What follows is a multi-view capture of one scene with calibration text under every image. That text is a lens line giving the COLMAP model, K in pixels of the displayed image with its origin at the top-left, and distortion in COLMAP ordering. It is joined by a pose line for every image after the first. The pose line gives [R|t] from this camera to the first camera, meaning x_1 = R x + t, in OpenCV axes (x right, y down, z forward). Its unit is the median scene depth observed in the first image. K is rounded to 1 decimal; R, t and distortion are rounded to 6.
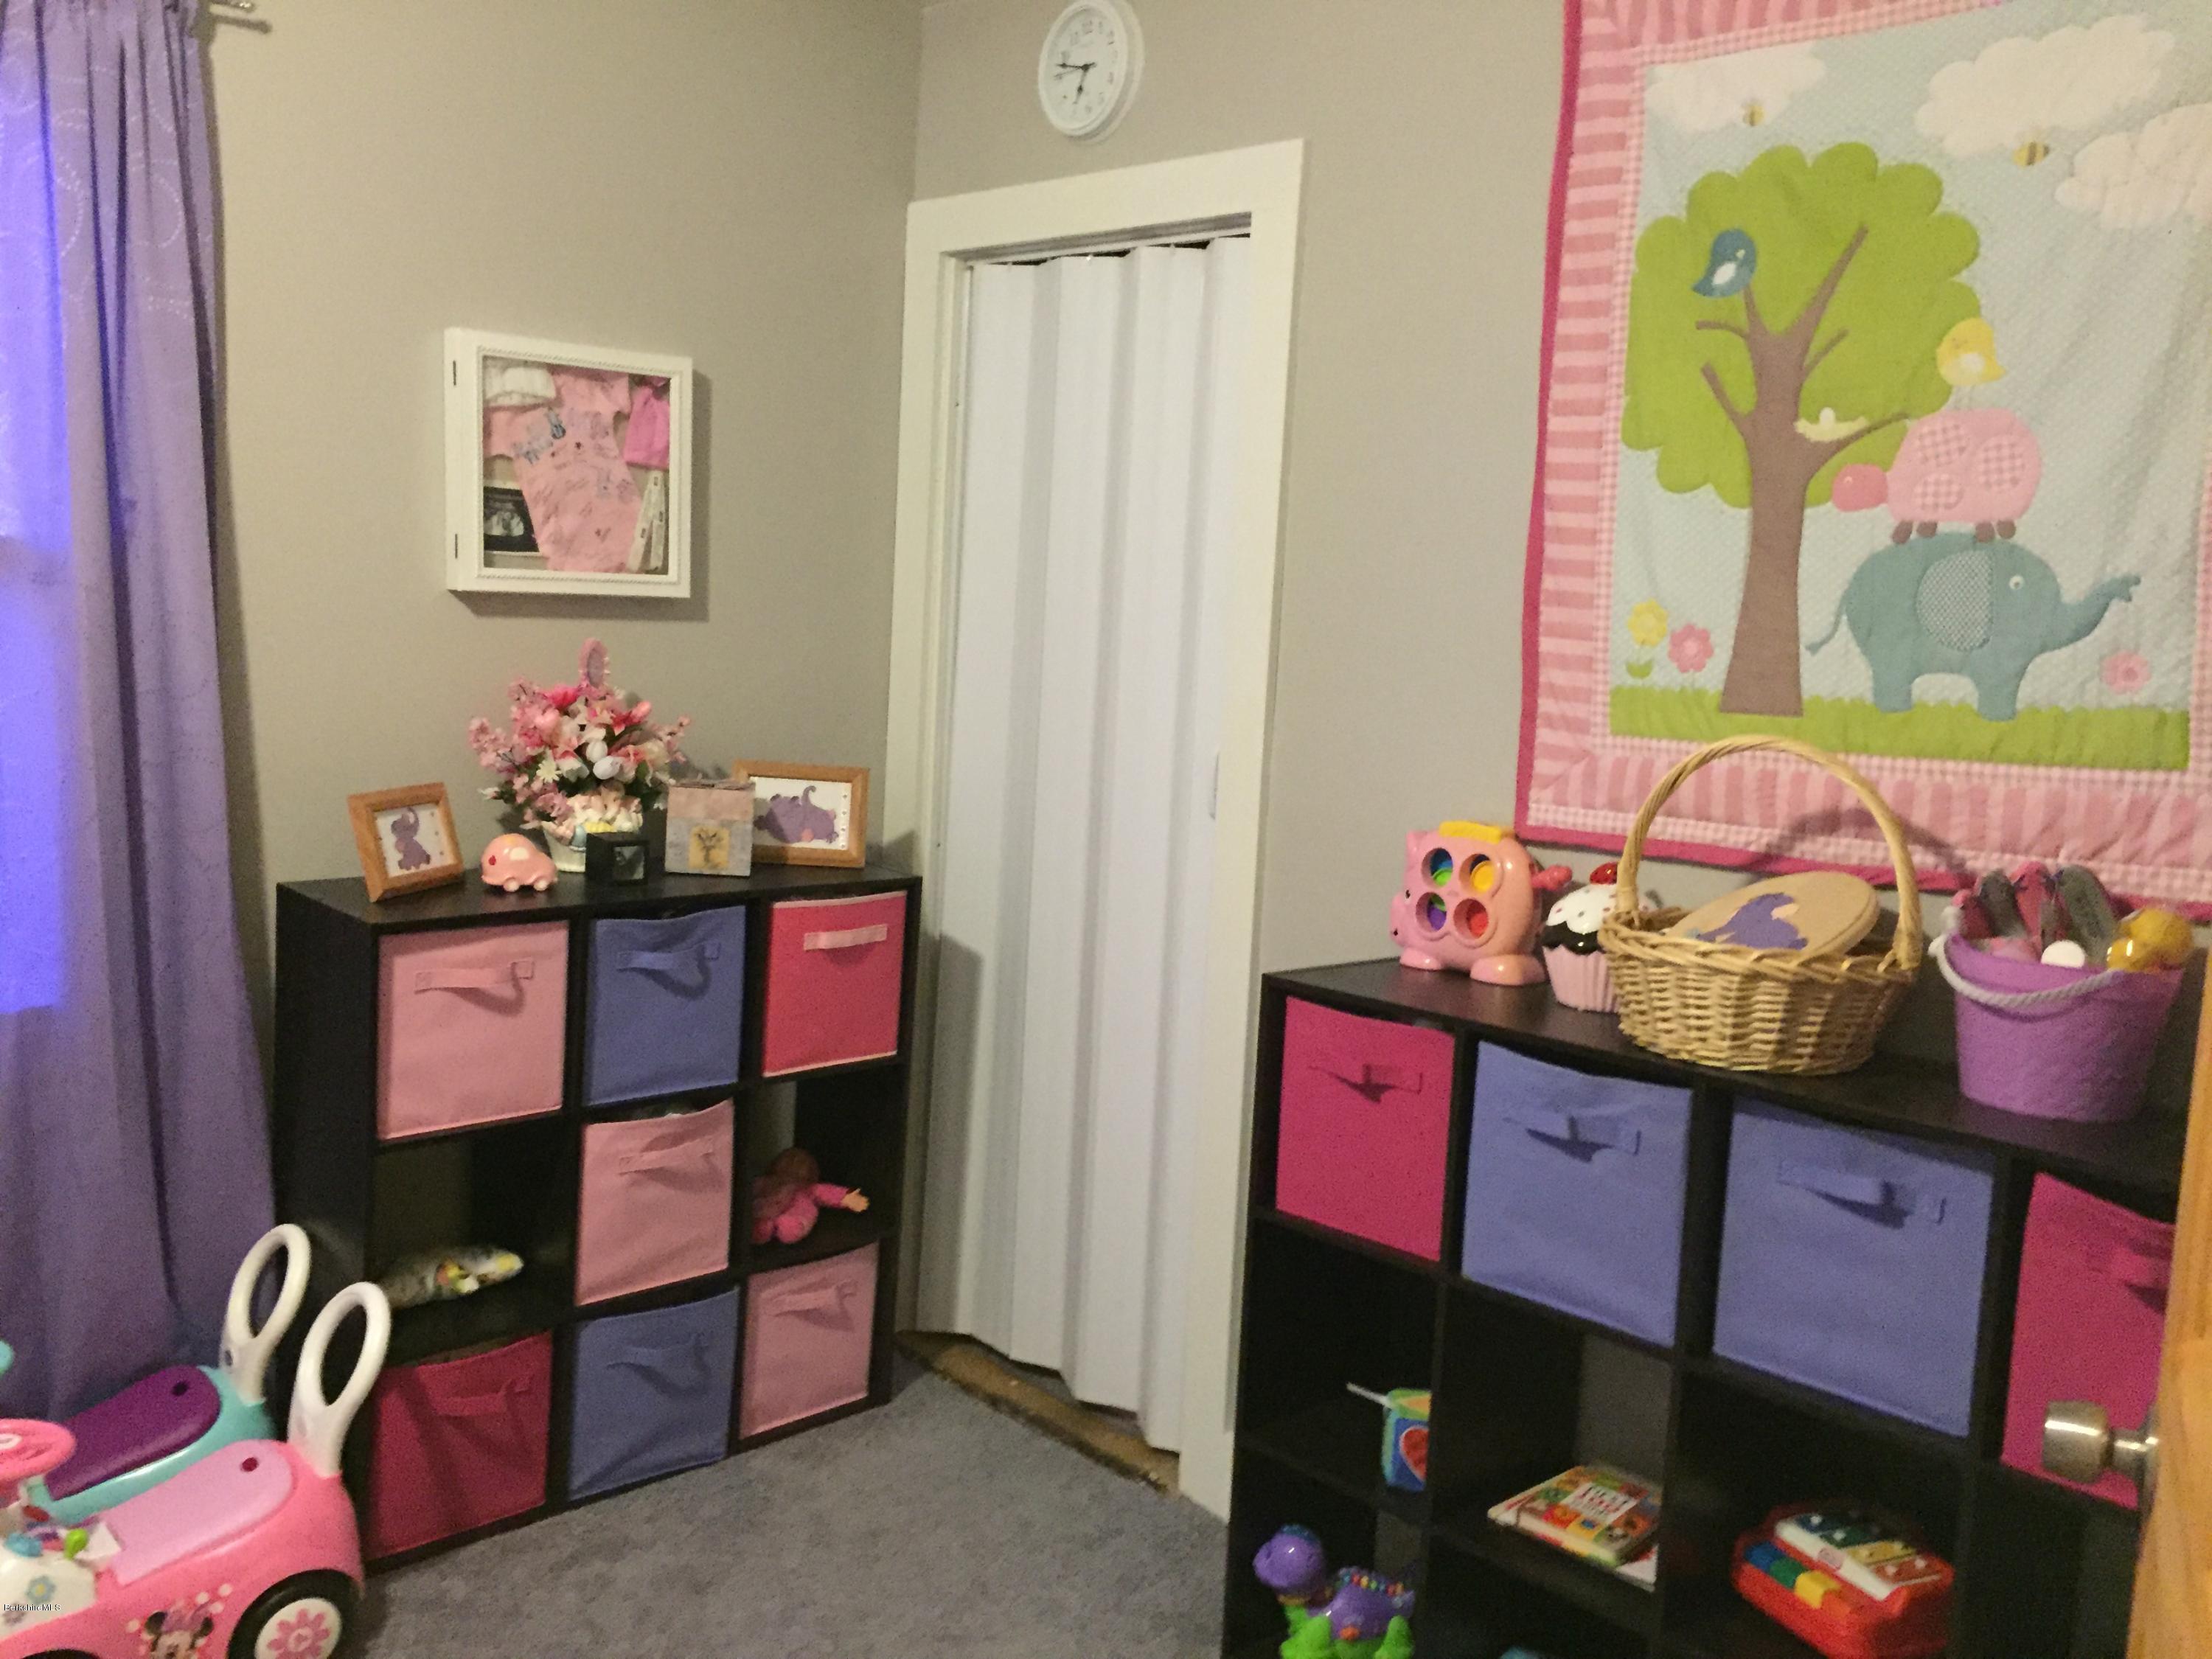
lens RADIAL K [[1896.5, 0, 1106.0], [0, 1896.5, 829.5], [0, 0, 1]] dist [0.077265, -0.112166]
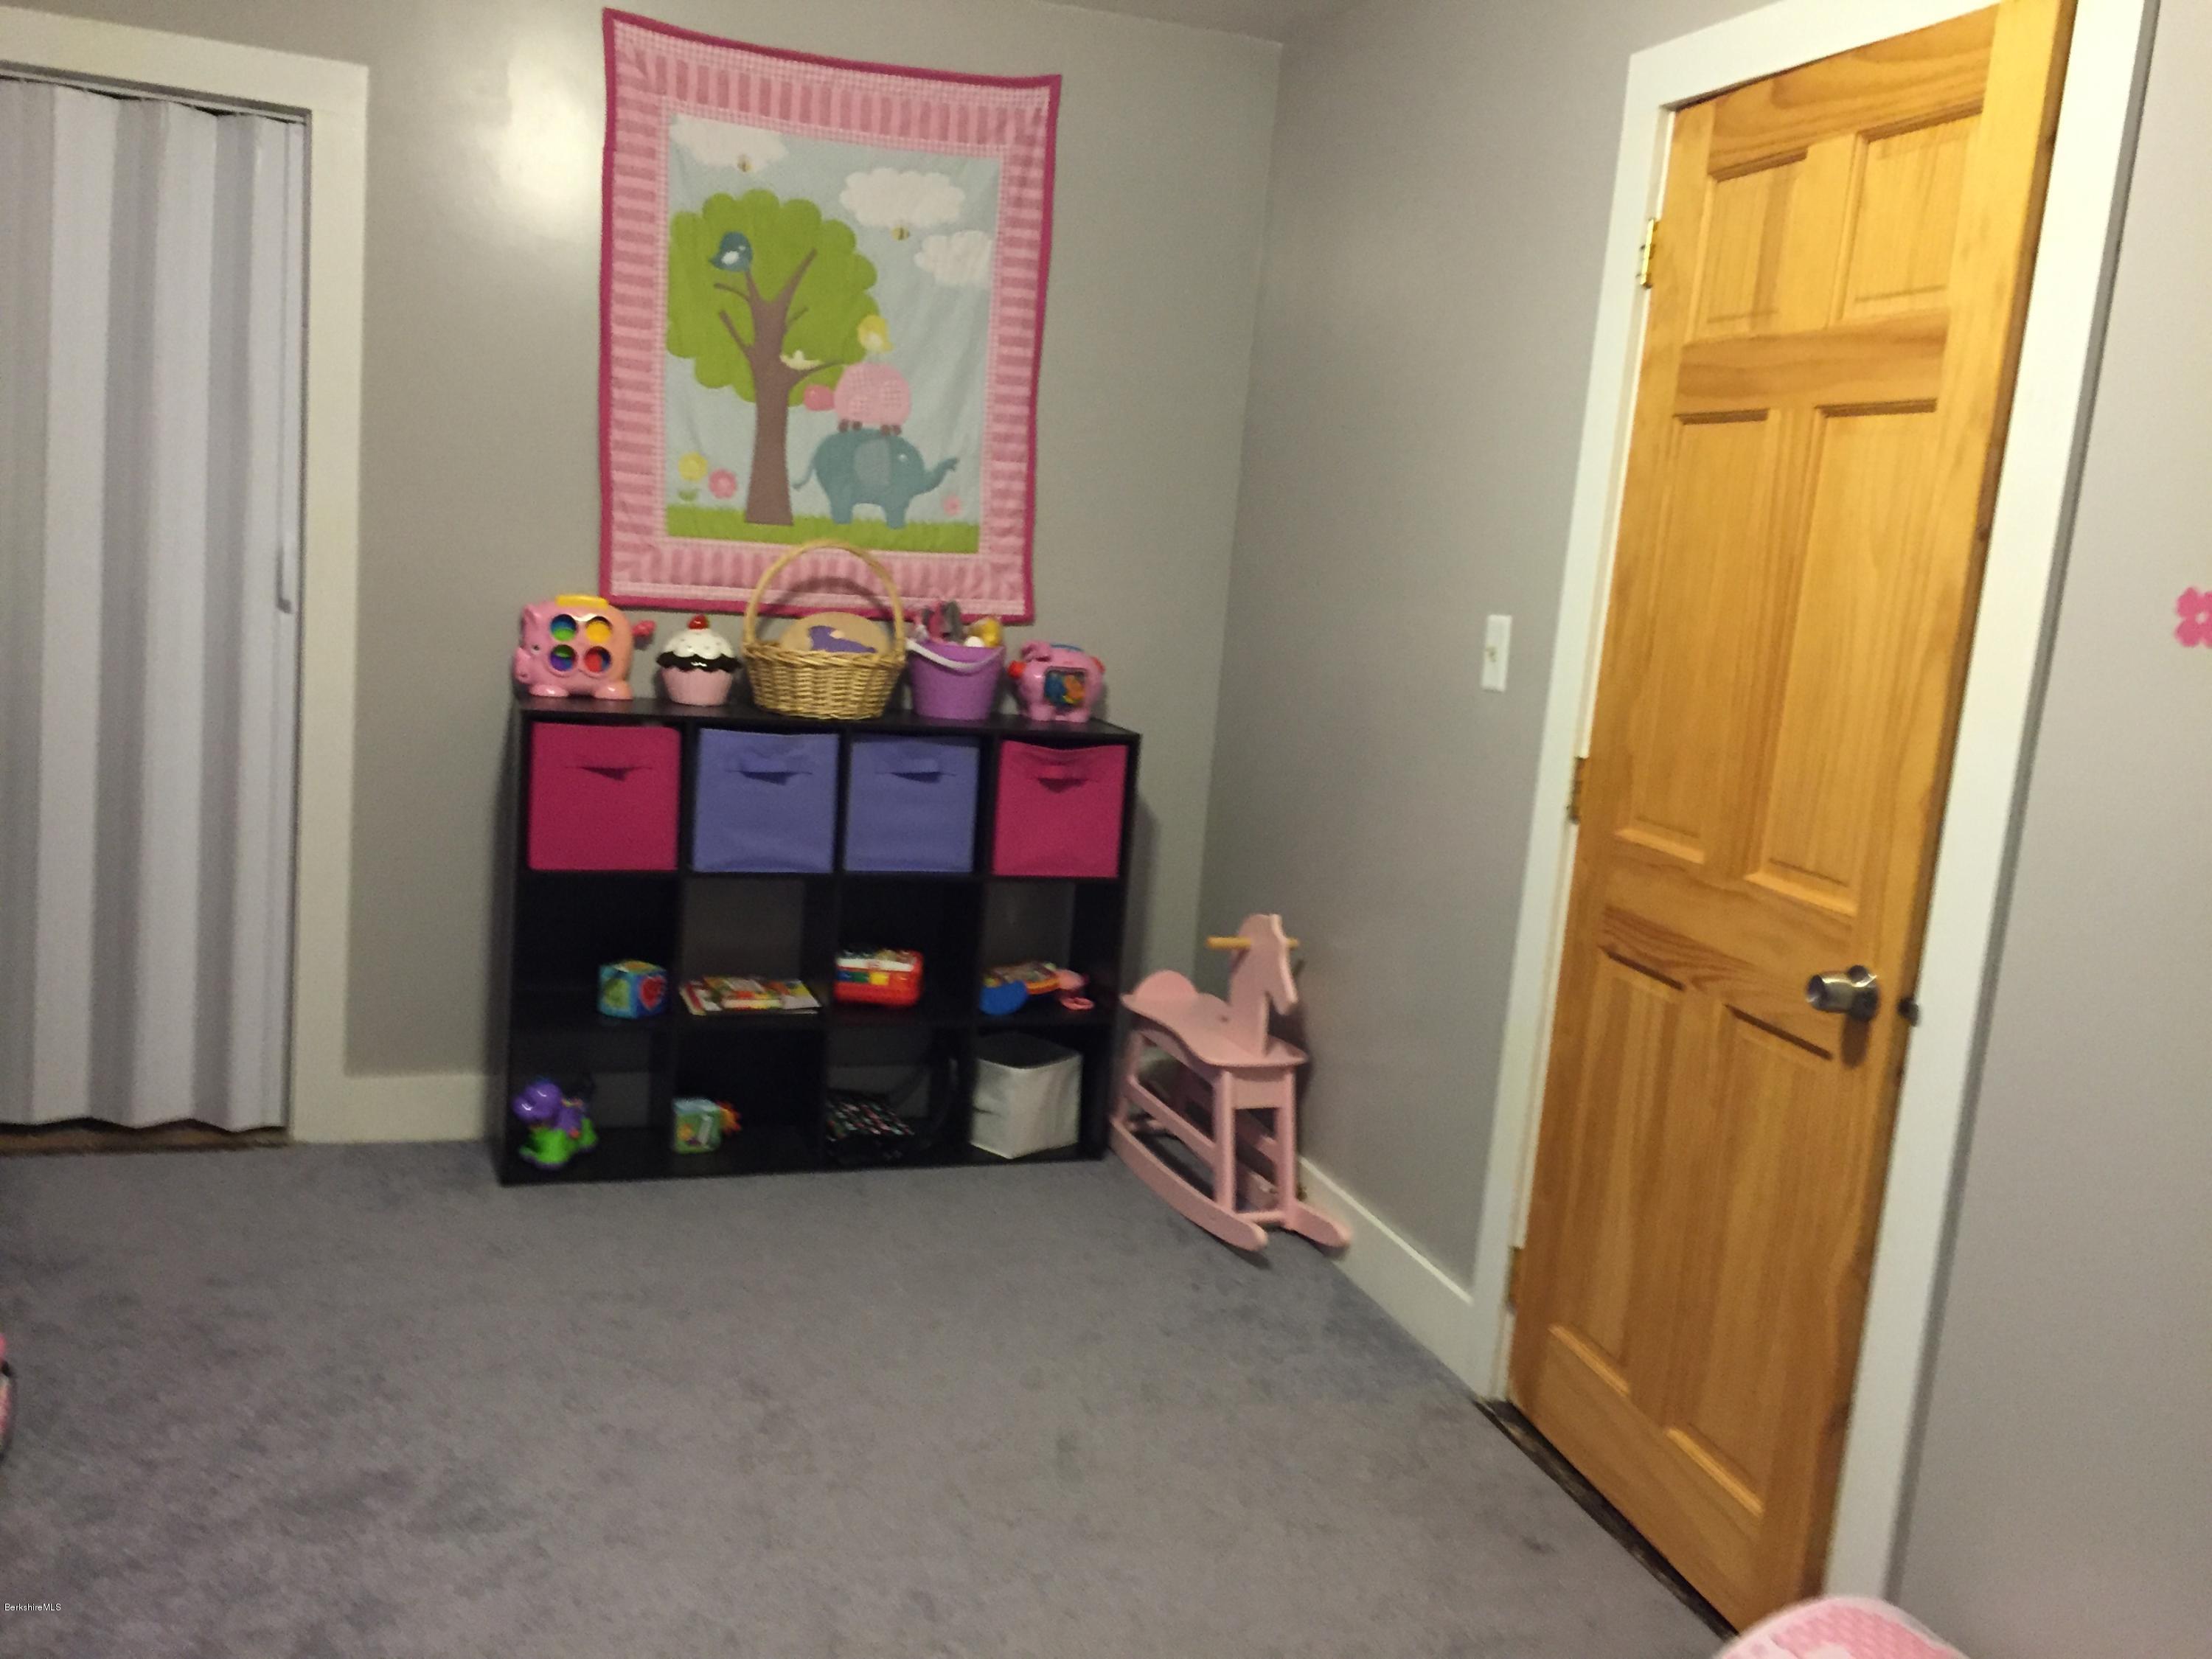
lens RADIAL K [[1896.5, 0, 1106.0], [0, 1896.5, 829.5], [0, 0, 1]] dist [0.077265, -0.112166]
pose [[0.392959, -0.166251, 0.904403, -1.181983], [0.037287, 0.985593, 0.164974, -0.062294], [-0.918800, -0.031105, 0.393496, 0.024937]]
